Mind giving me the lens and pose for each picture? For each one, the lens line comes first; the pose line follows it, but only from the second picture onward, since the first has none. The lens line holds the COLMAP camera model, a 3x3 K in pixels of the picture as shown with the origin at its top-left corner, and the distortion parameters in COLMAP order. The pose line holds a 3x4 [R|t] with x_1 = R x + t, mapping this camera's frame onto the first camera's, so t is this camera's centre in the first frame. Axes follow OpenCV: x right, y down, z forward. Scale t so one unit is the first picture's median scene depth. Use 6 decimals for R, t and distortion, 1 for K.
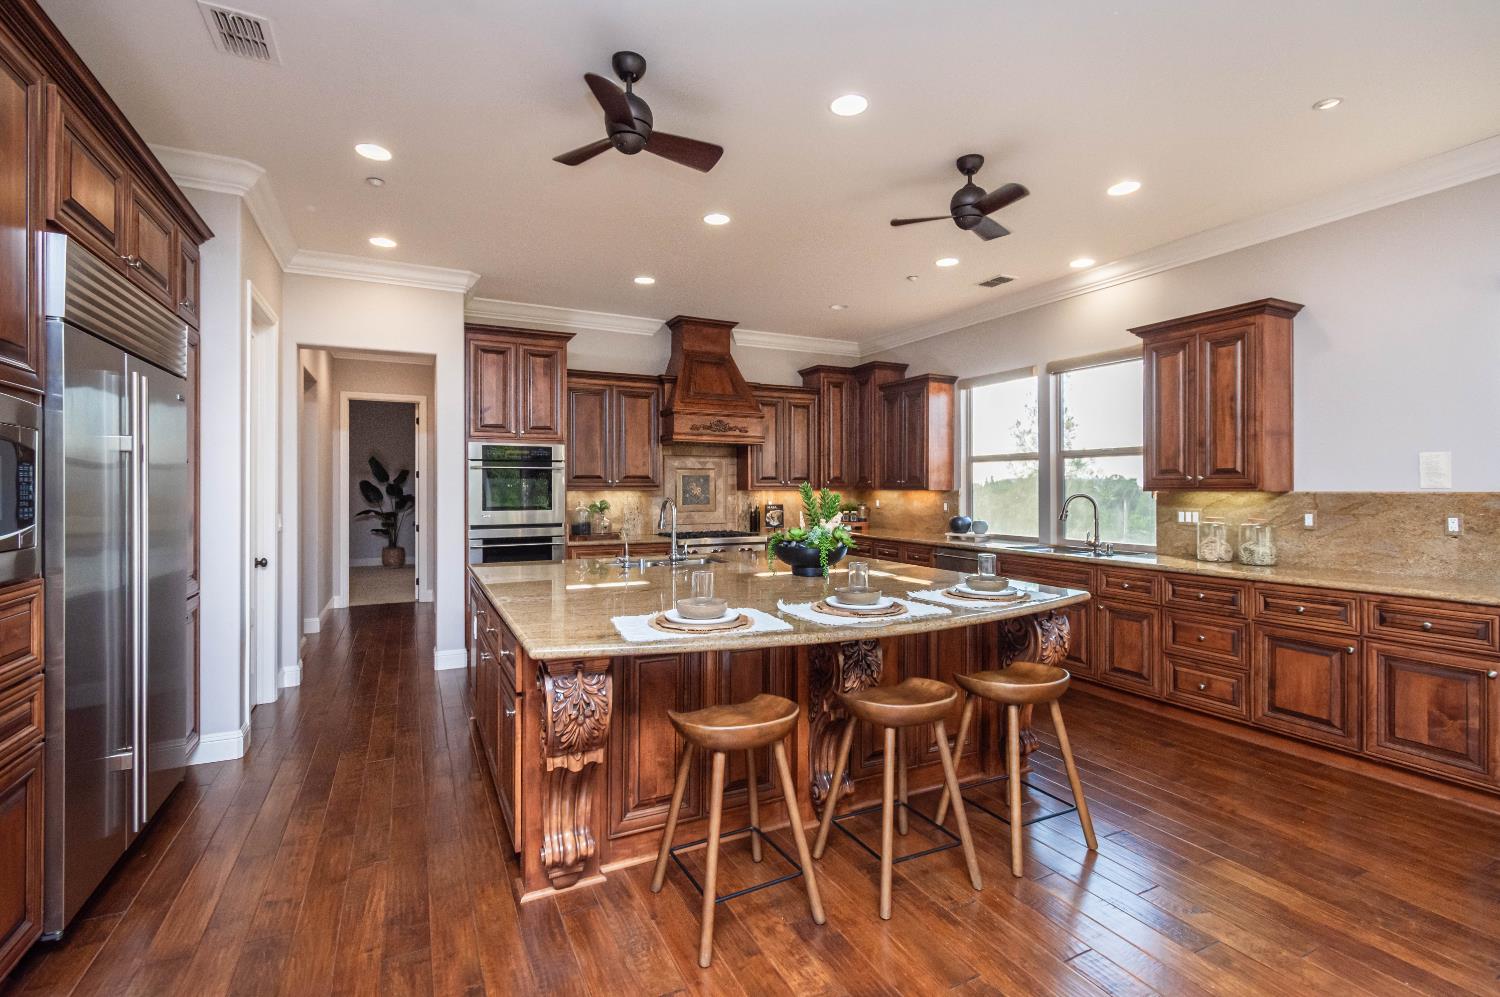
lens RADIAL K [[669.2, 0, 746.6], [0, 669.2, 491.1], [0, 0, 1]] dist [-0.000050, -0.000027]
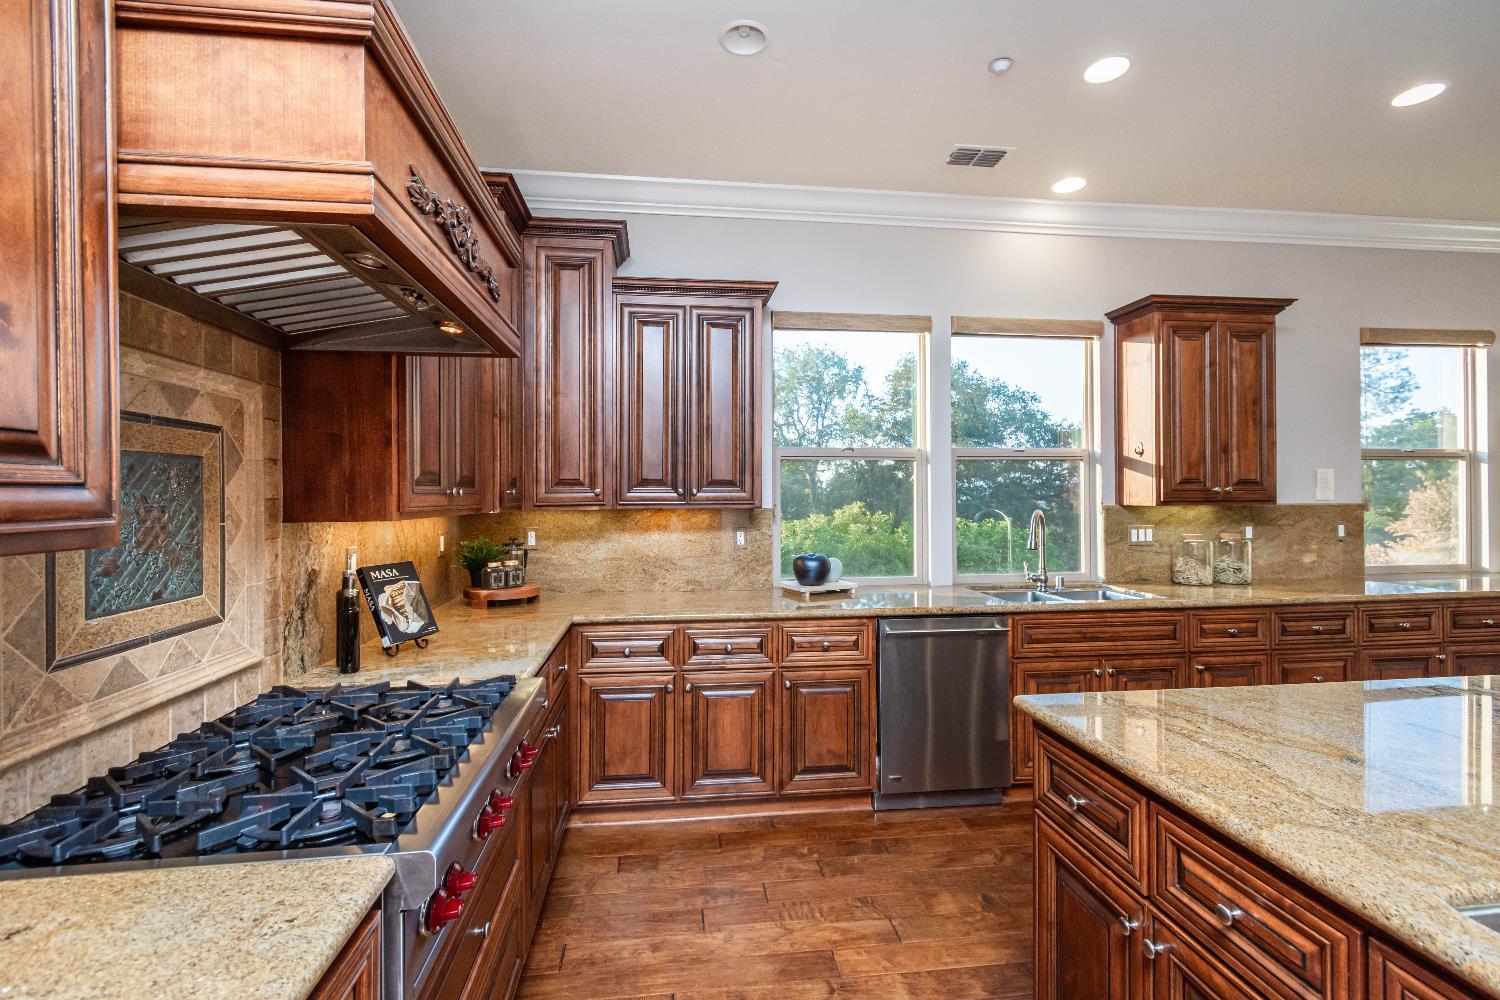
lens RADIAL K [[669.2, 0, 746.6], [0, 669.2, 492.6], [0, 0, 1]] dist [-0.000050, -0.000027]
pose [[0.339379, 0.004559, 0.940639, -0.318969], [0.007579, 0.999943, -0.007581, -0.013100], [-0.940619, 0.009702, 0.339325, 1.213981]]
